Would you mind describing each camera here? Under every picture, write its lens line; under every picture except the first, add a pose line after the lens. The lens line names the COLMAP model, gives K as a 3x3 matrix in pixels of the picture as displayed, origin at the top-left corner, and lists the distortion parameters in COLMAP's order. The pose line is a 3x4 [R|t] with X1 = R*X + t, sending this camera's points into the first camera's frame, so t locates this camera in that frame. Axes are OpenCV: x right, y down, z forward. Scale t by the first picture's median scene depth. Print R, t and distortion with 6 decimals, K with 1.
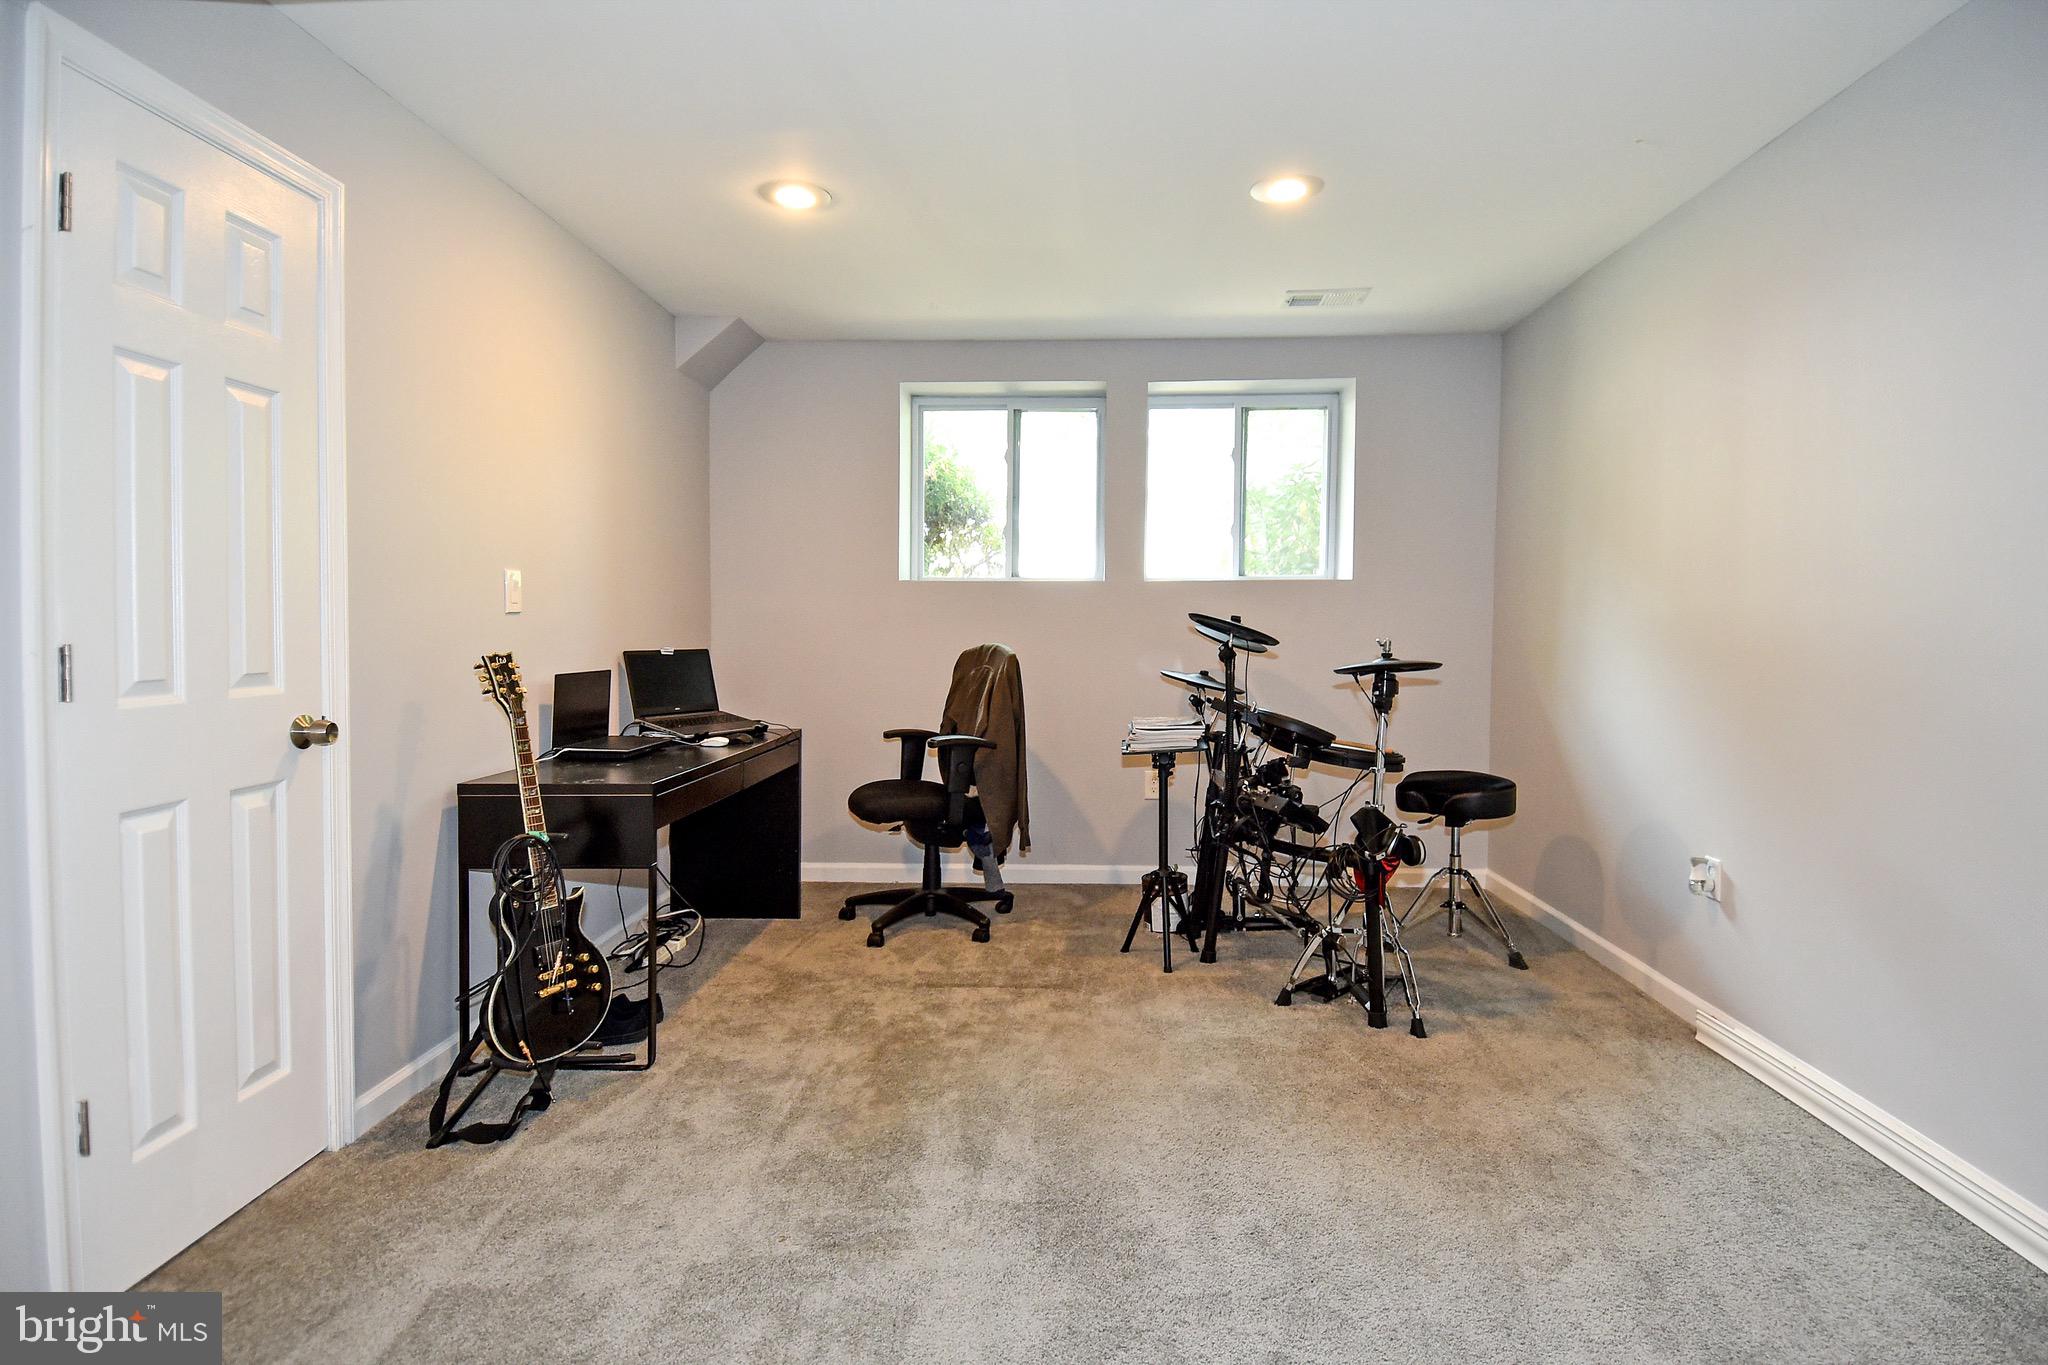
lens RADIAL K [[1079.0, 0, 1054.7], [0, 1079.0, 616.1], [0, 0, 1]] dist [0.045436, -0.050471]
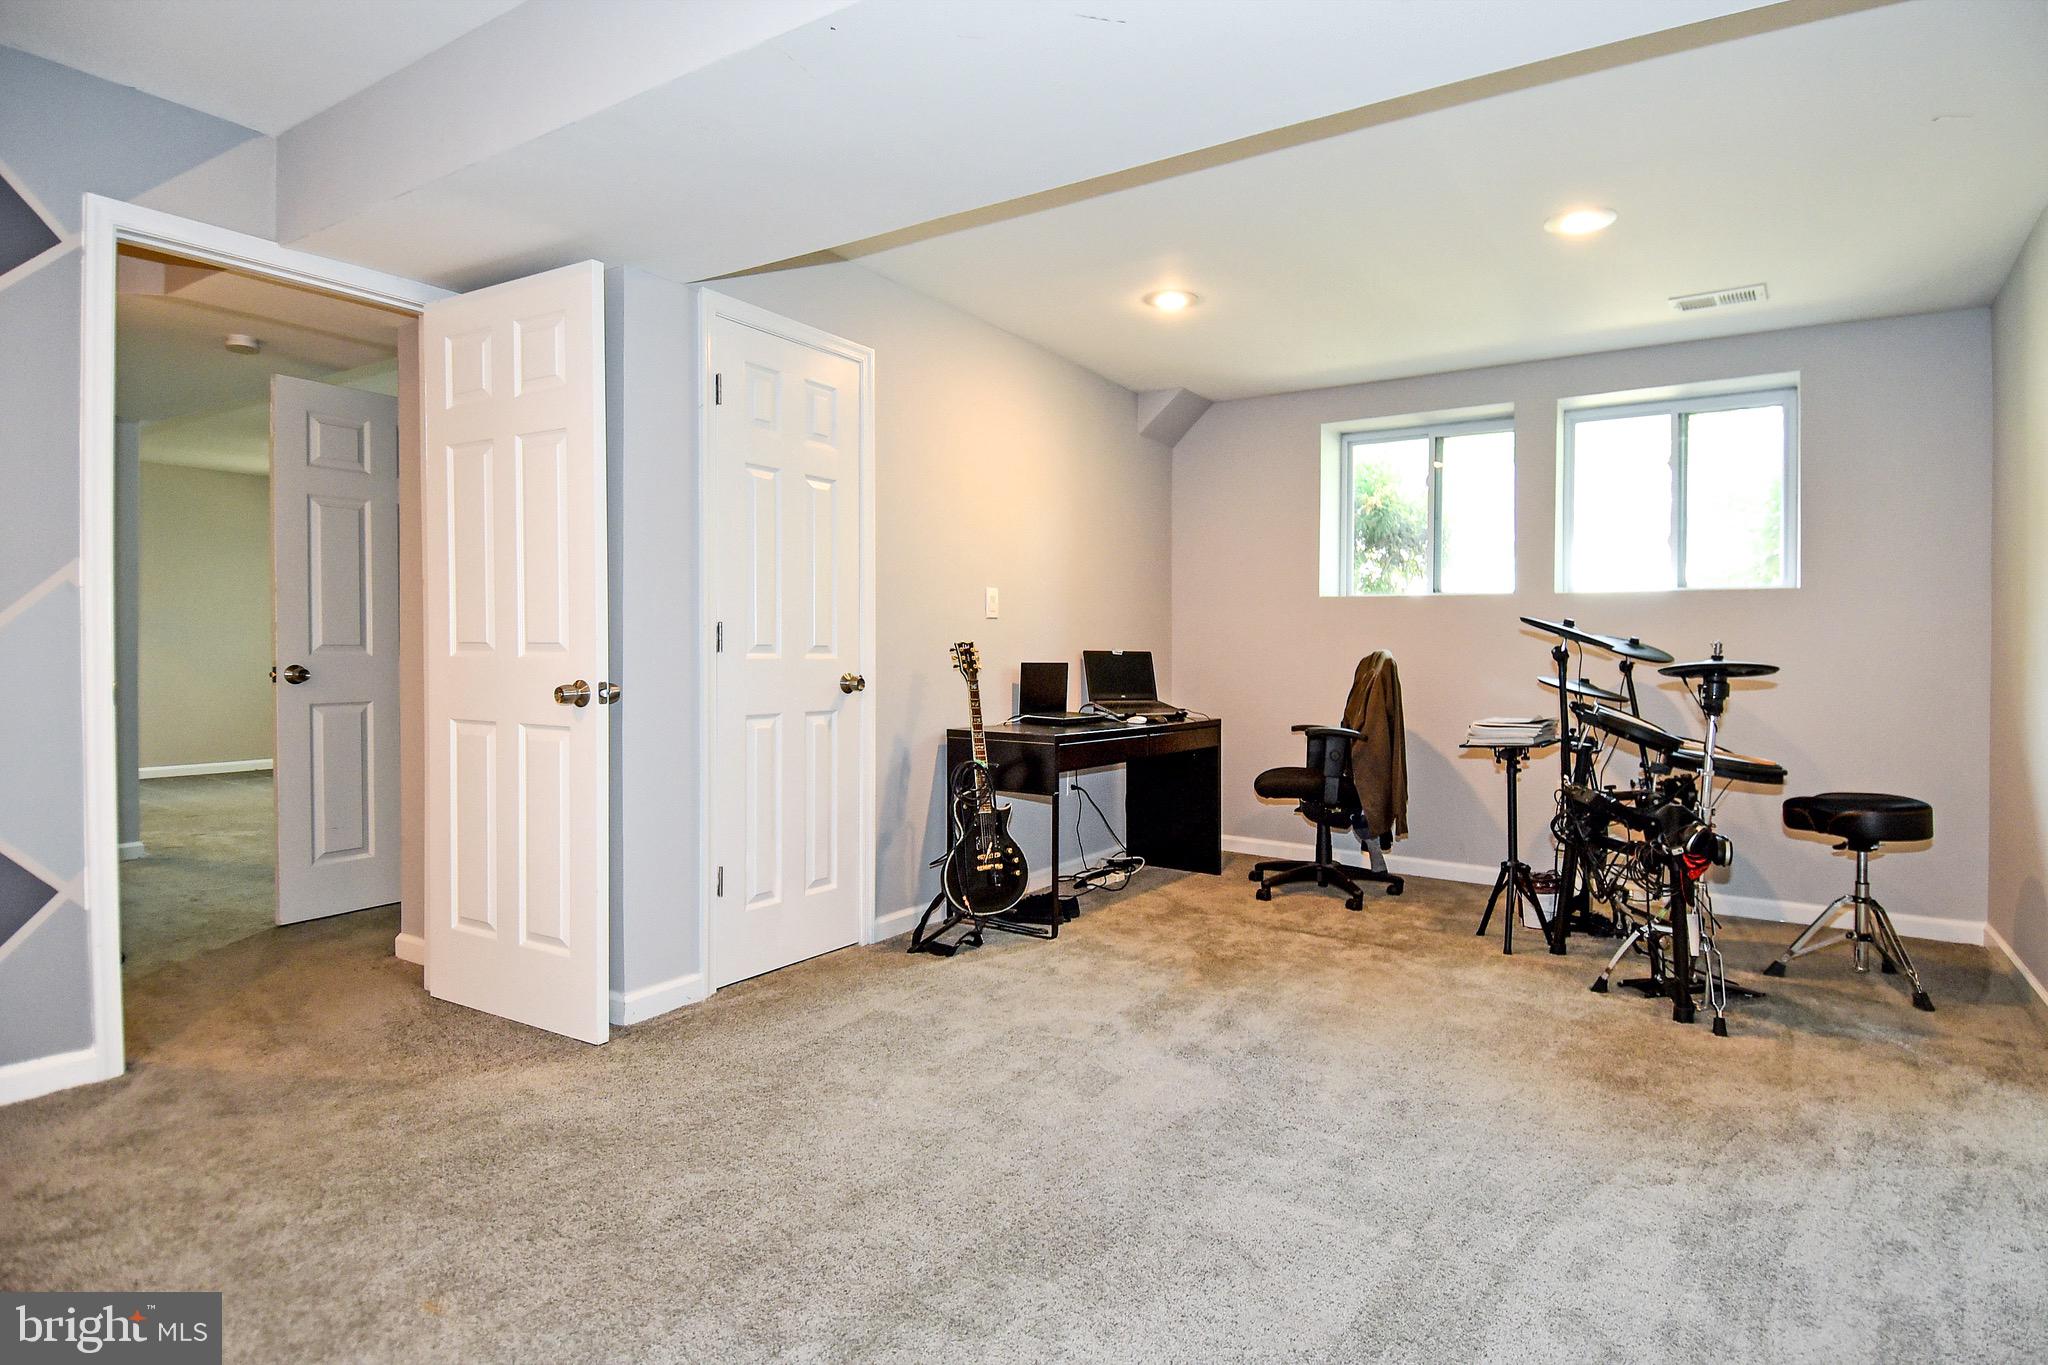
lens RADIAL K [[1079.0, 0, 1054.7], [0, 1079.0, 616.1], [0, 0, 1]] dist [0.045436, -0.050471]
pose [[0.850575, -0.005667, -0.525823, 0.313726], [-0.010893, 0.999537, -0.028392, 0.032865], [0.525741, 0.029878, 0.850120, -0.169528]]
